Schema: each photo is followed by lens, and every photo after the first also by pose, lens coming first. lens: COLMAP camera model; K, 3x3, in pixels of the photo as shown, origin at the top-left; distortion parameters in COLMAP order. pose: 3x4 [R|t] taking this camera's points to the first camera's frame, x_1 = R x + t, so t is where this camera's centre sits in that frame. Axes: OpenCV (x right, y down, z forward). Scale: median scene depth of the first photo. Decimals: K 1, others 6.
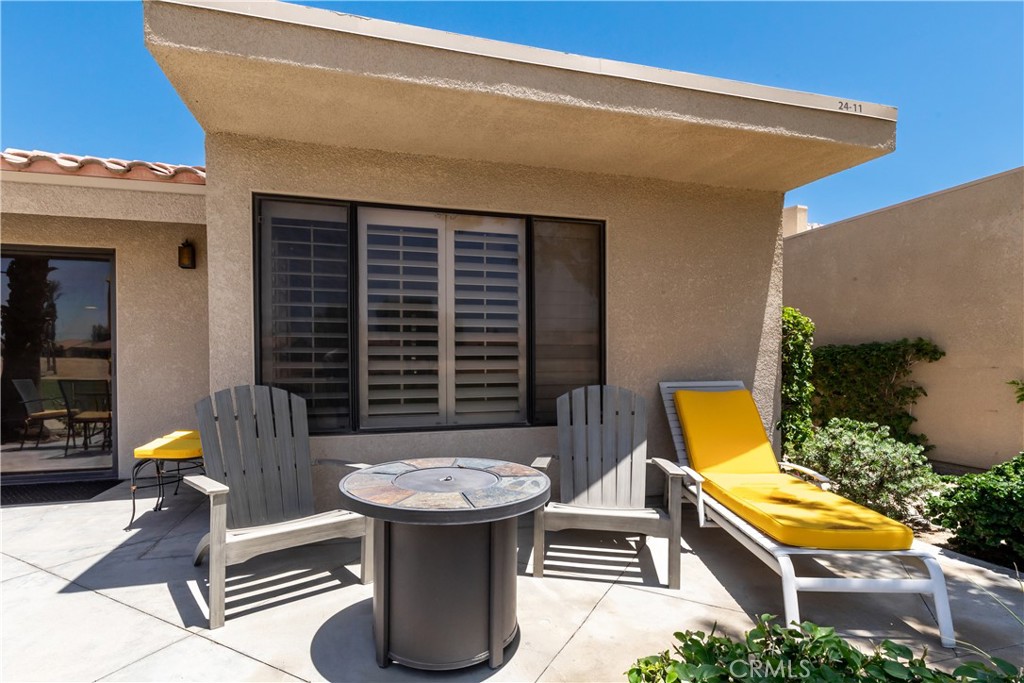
lens RADIAL K [[468.6, 0, 507.5], [0, 468.6, 358.6], [0, 0, 1]] dist [-0.001022, 0.000107]
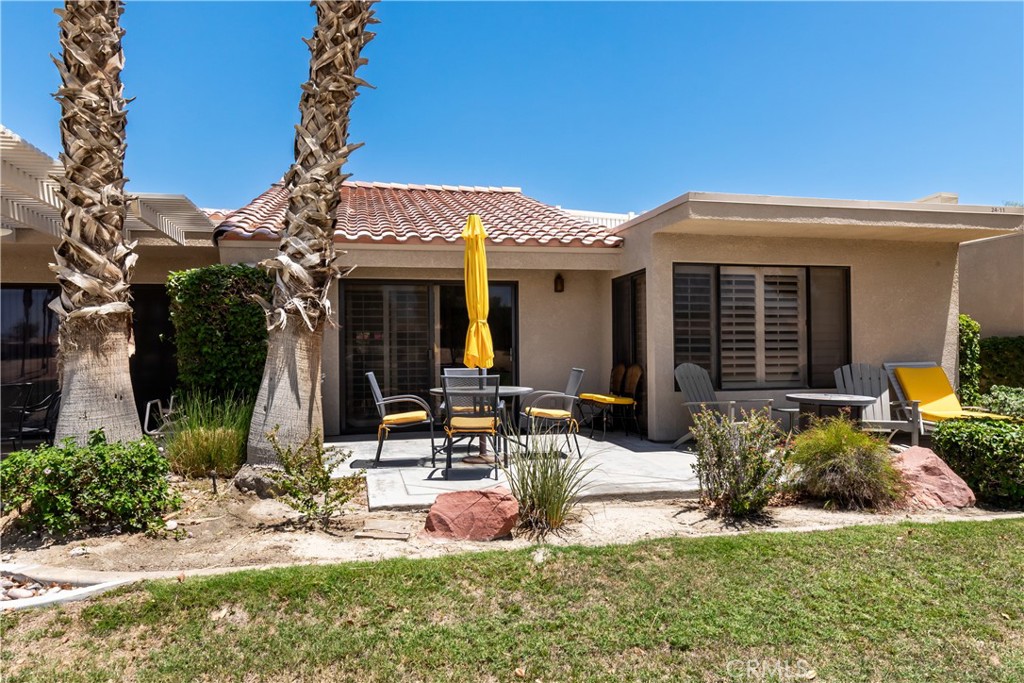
lens RADIAL K [[641.9, 0, 512.2], [0, 641.9, 341.8], [0, 0, 1]] dist [-0.003101, -0.002784]
pose [[0.998655, -0.007357, -0.051313, -0.846624], [0.006603, 0.999868, -0.014854, 0.000836], [0.051416, 0.014495, 0.998572, -1.292187]]
